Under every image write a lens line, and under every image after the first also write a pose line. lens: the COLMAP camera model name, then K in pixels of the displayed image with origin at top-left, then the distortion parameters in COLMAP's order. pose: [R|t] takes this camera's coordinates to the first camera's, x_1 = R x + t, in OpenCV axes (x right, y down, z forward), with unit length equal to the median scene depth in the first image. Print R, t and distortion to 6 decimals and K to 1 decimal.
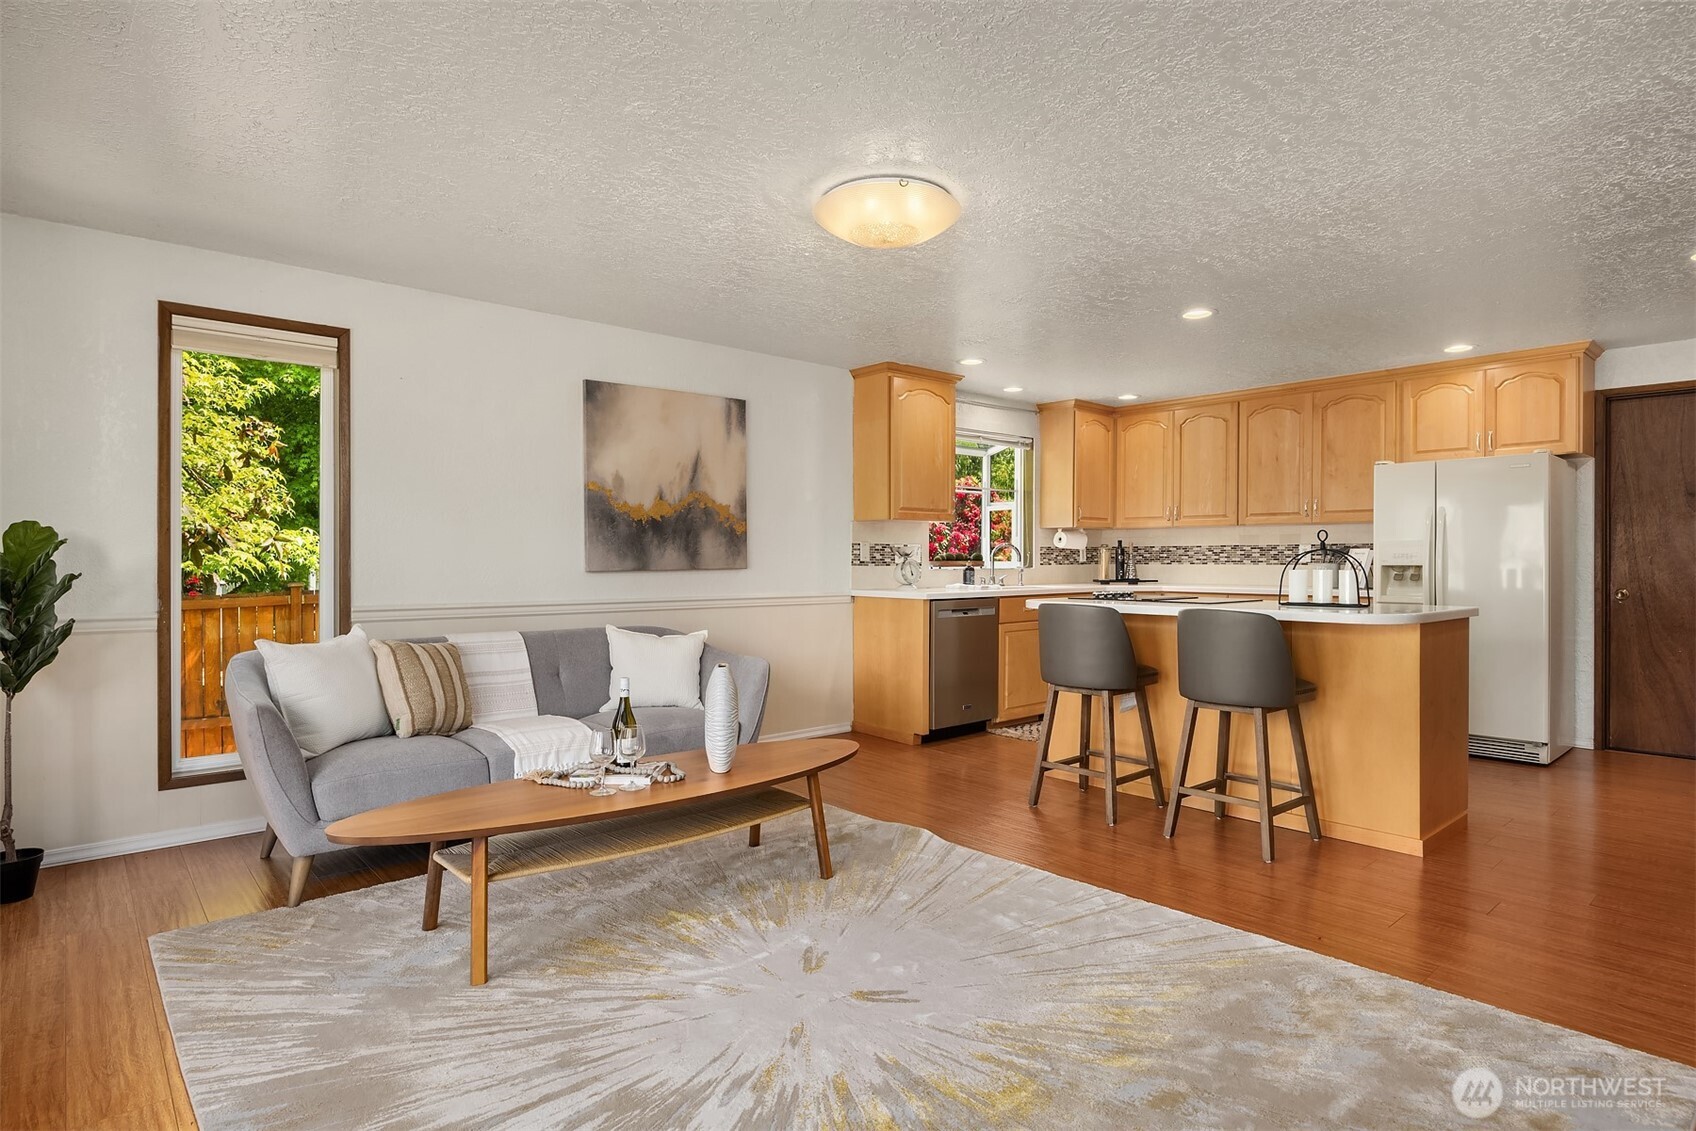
lens RADIAL K [[885.1, 0, 868.8], [0, 885.1, 587.8], [0, 0, 1]] dist [-0.003927, -0.000104]
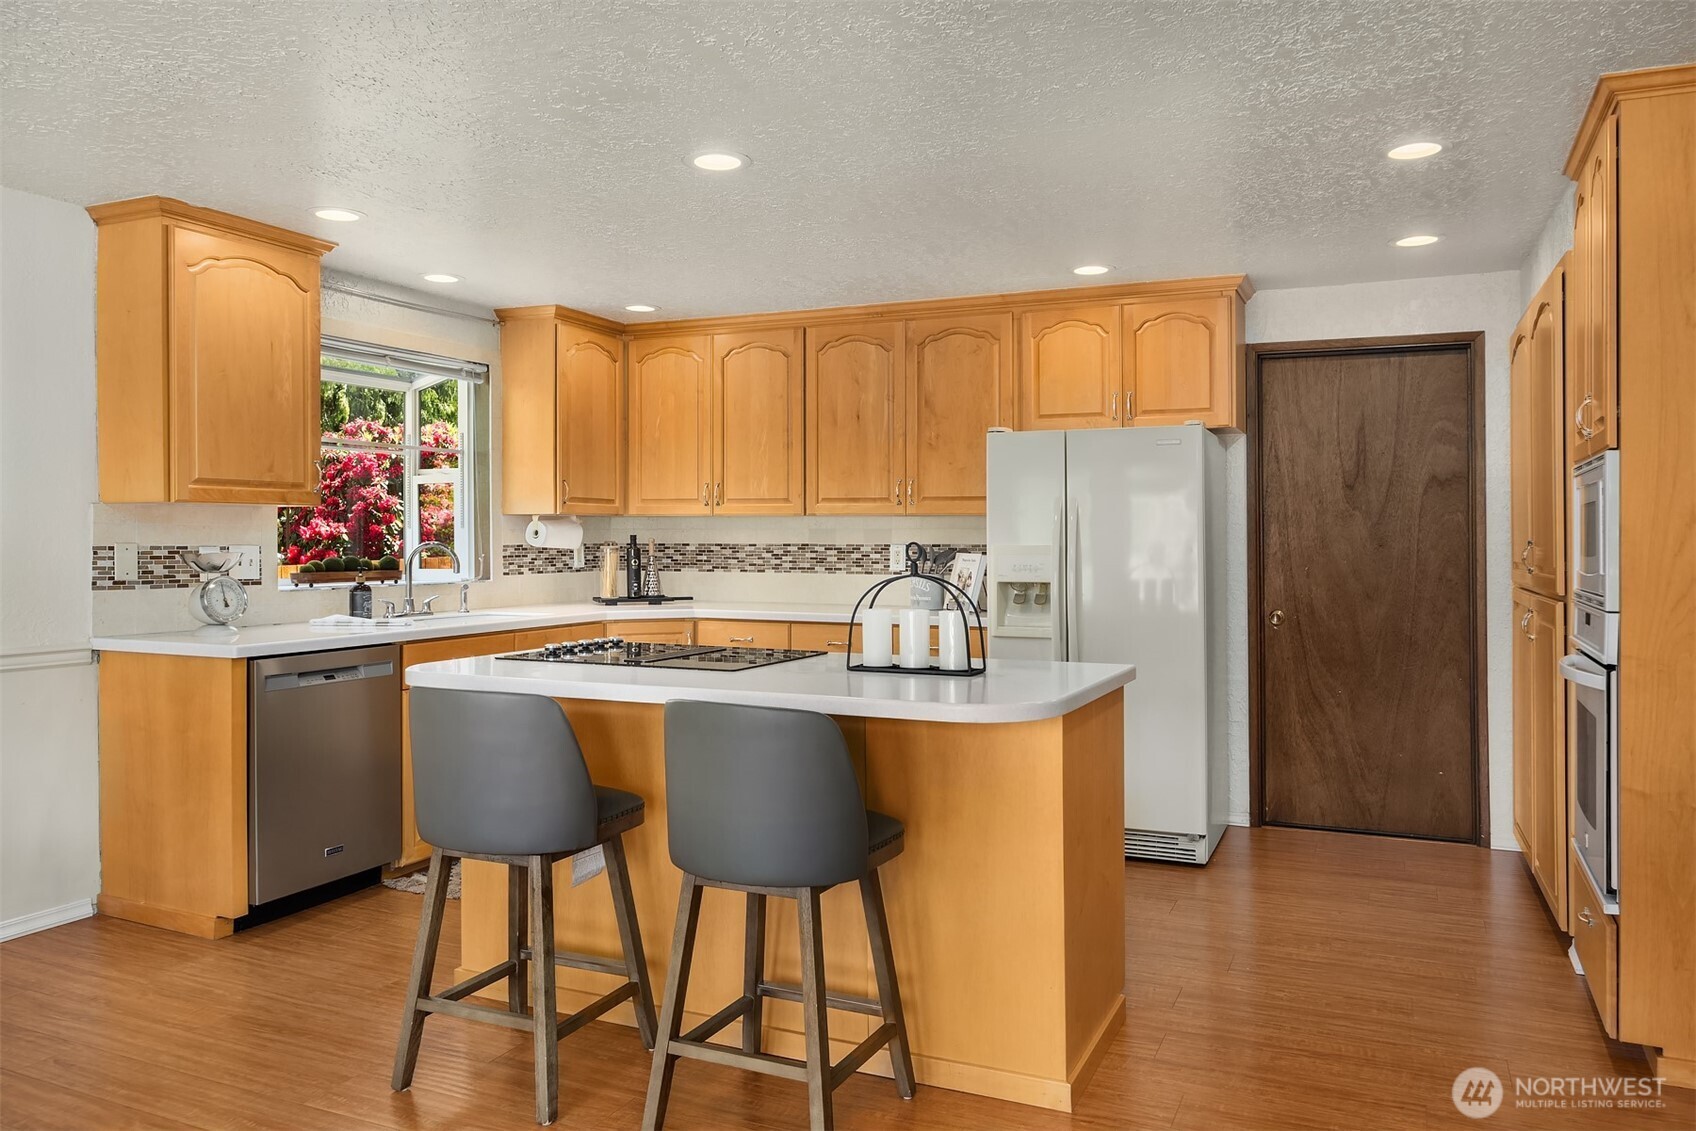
lens RADIAL K [[1190.6, 0, 848.0], [0, 1190.6, 565.5], [0, 0, 1]] dist [-0.003454, -0.000668]
pose [[0.918497, -0.005841, 0.395384, 0.115794], [0.008985, 0.999941, -0.006101, -0.033240], [-0.395325, 0.009156, 0.918496, 0.210124]]
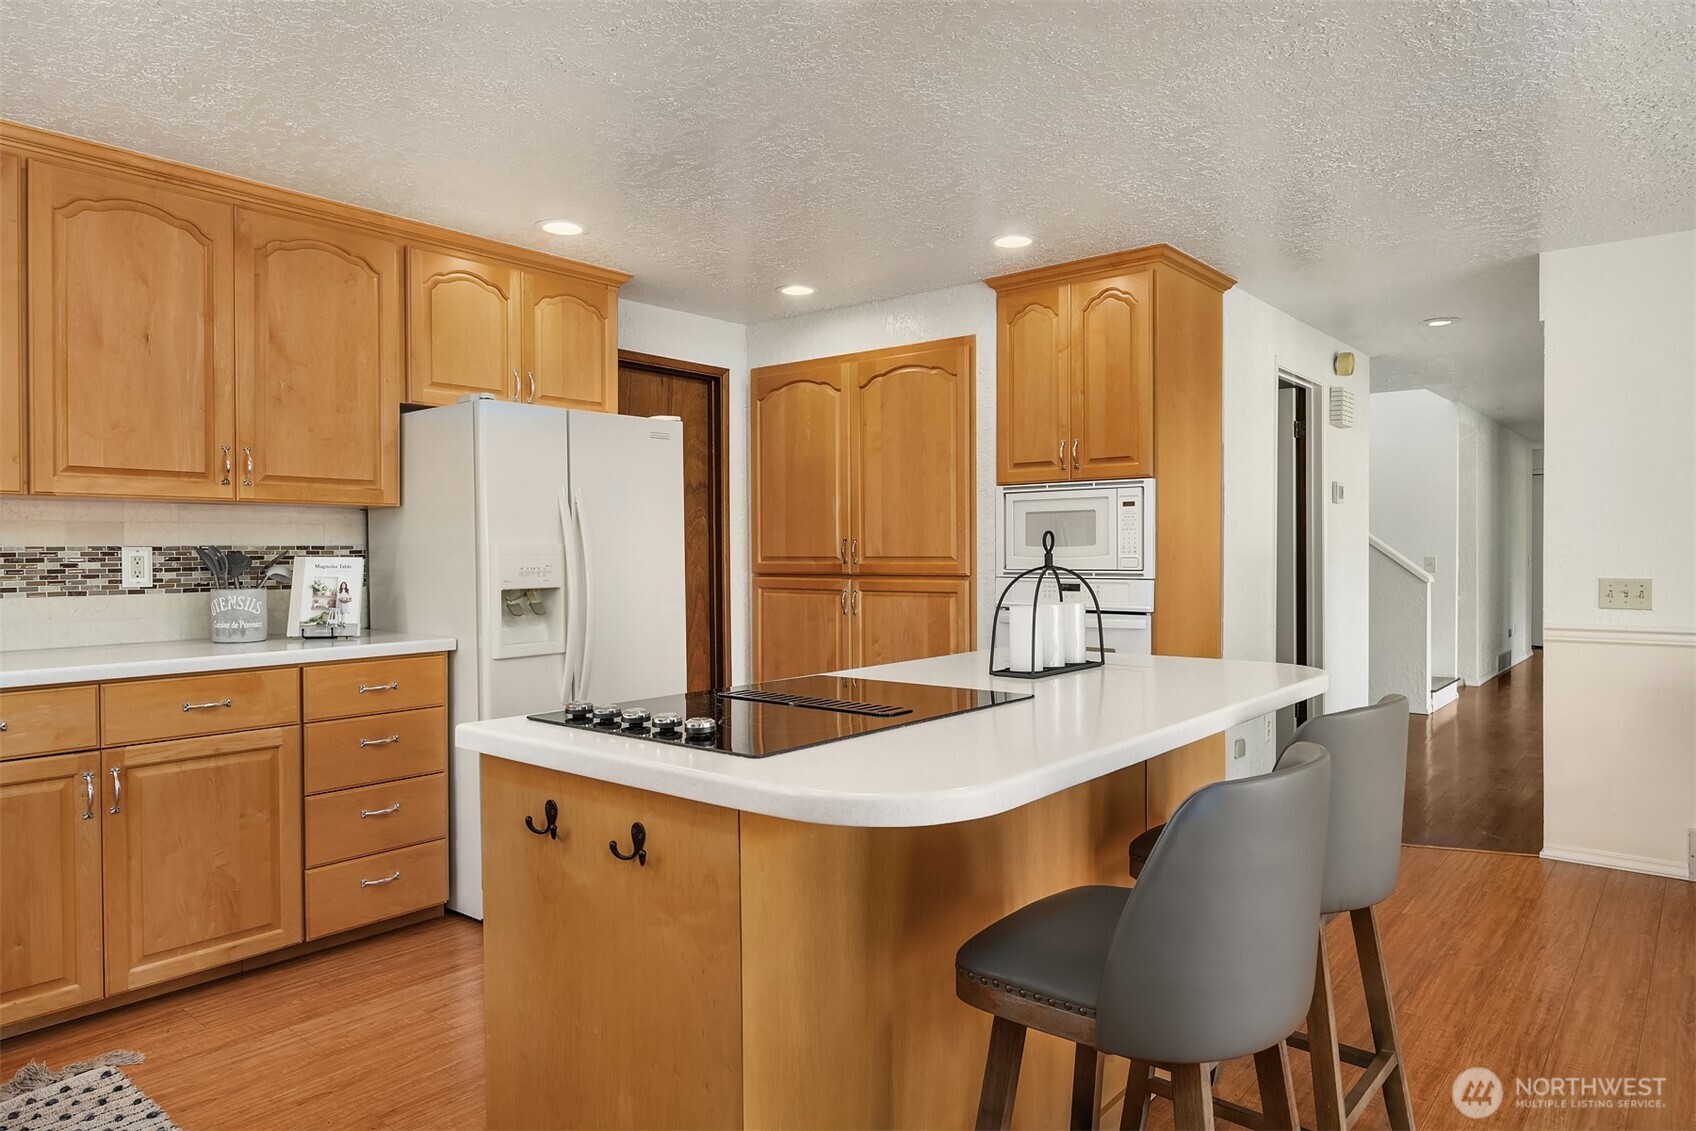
lens RADIAL K [[1045.6, 0, 891.6], [0, 1045.6, 559.5], [0, 0, 1]] dist [-0.000890, -0.000189]
pose [[-0.143162, -0.008996, 0.989658, -0.075175], [0.036913, 0.999214, 0.014422, -0.043778], [-0.989011, 0.038596, -0.142717, 0.850797]]
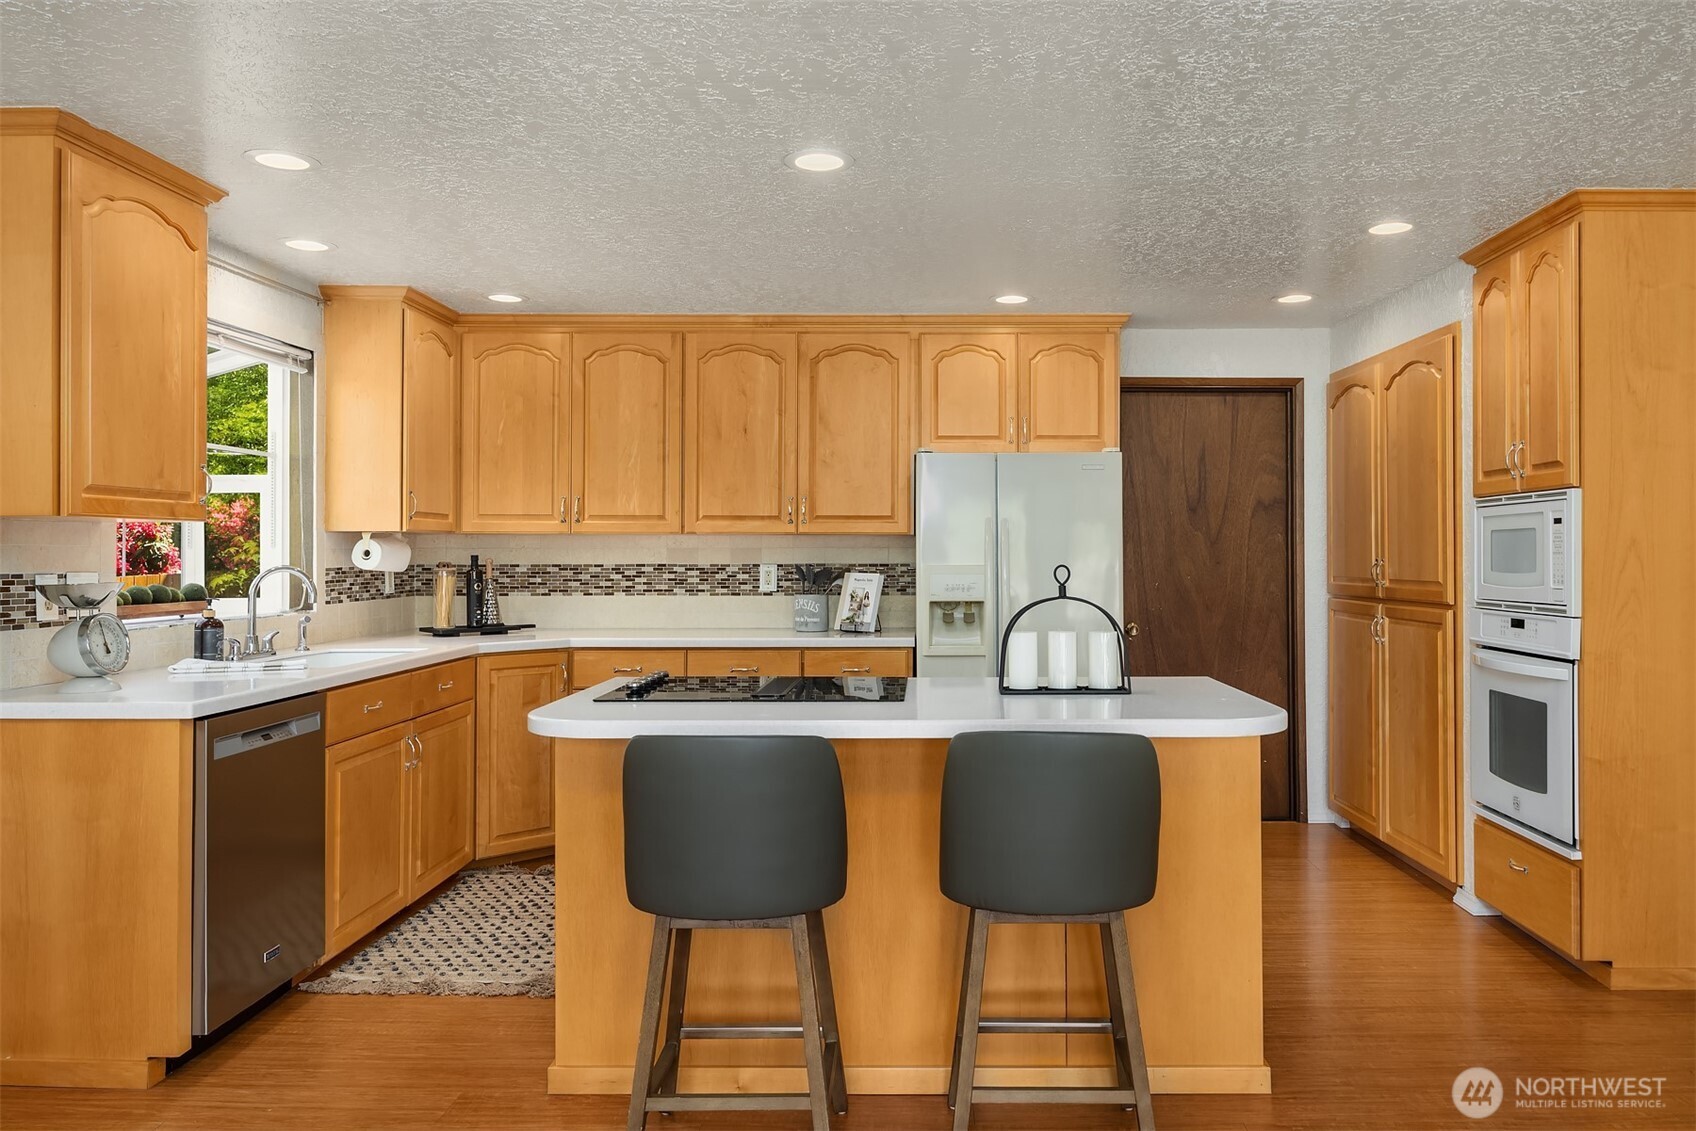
lens RADIAL K [[1225.6, 0, 901.6], [0, 1225.6, 566.3], [0, 0, 1]] dist [-0.003897, -0.000427]
pose [[0.682914, -0.006937, 0.730466, -0.119631], [0.022733, 0.999672, -0.011759, -0.041564], [-0.730145, 0.024636, 0.682848, 0.372871]]
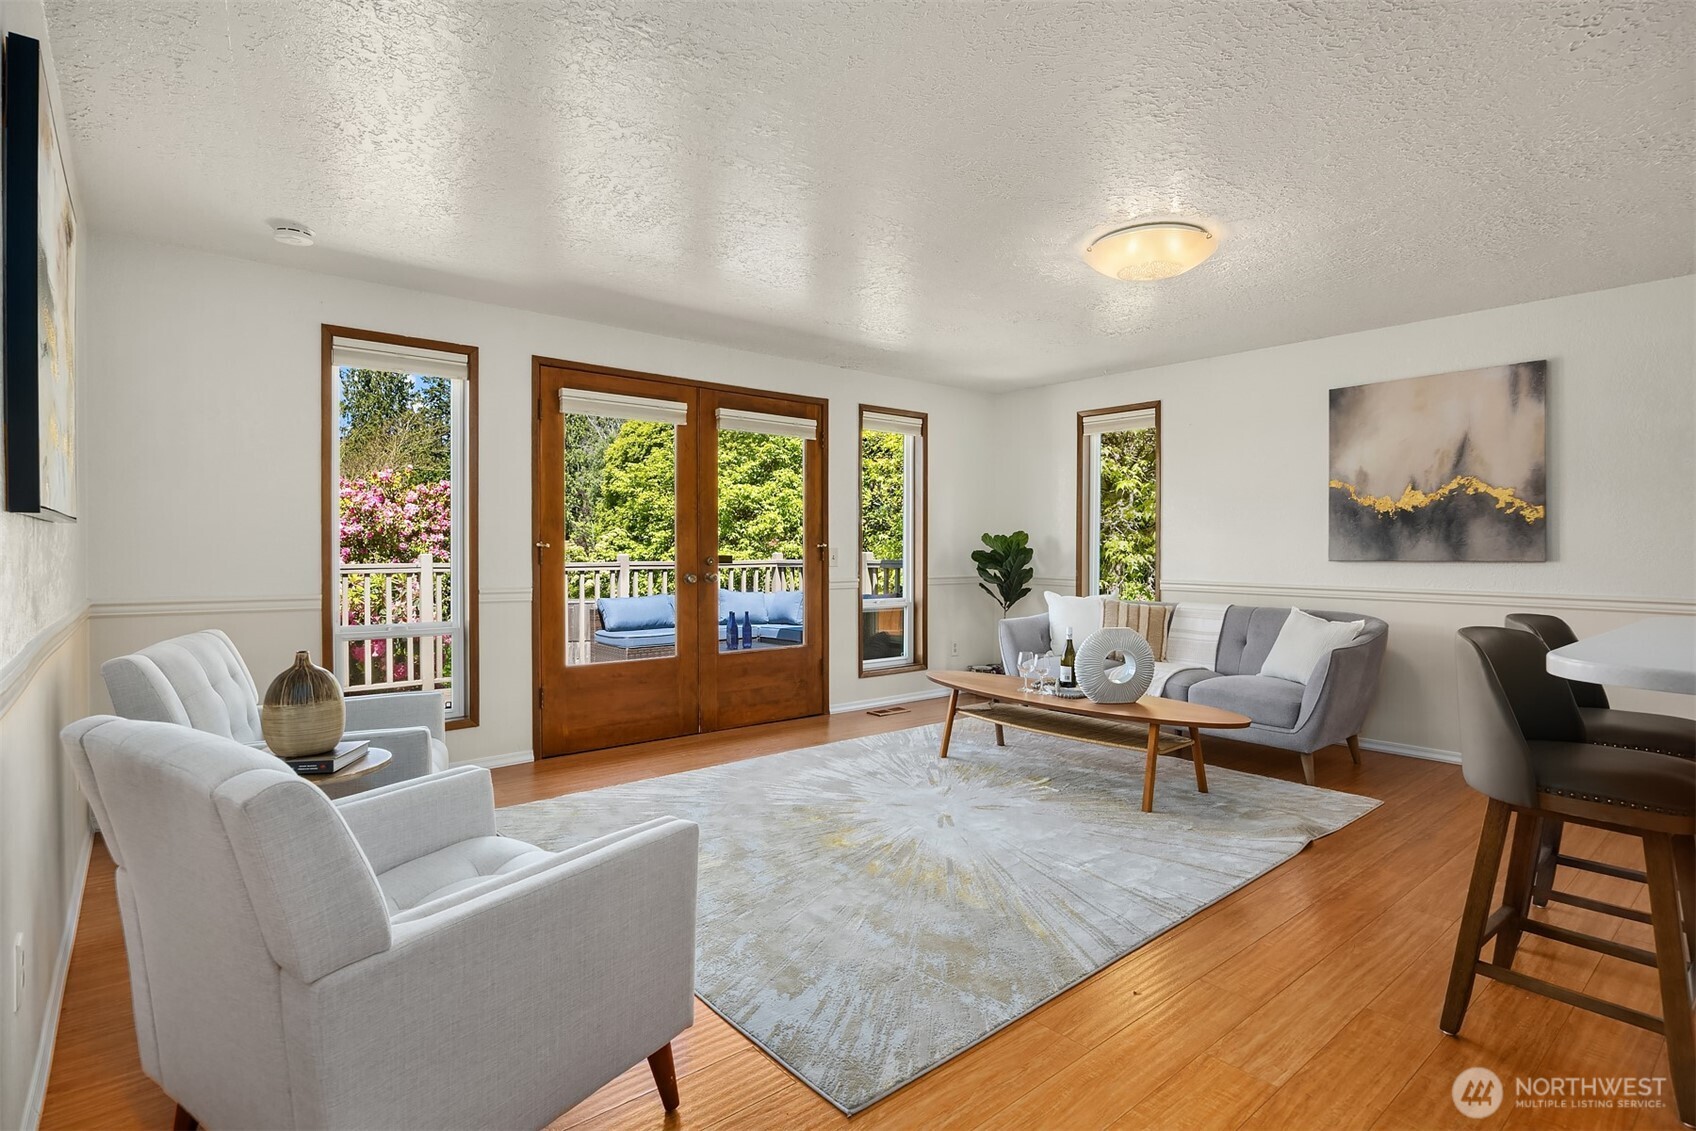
lens RADIAL K [[848.5, 0, 848.0], [0, 848.5, 565.5], [0, 0, 1]] dist [-0.014323, 0.000243]
pose [[-0.033364, 0.022178, -0.999197, 0.644491], [-0.035337, 0.999103, 0.023355, -0.013025], [0.998818, 0.036088, -0.032550, 0.356600]]
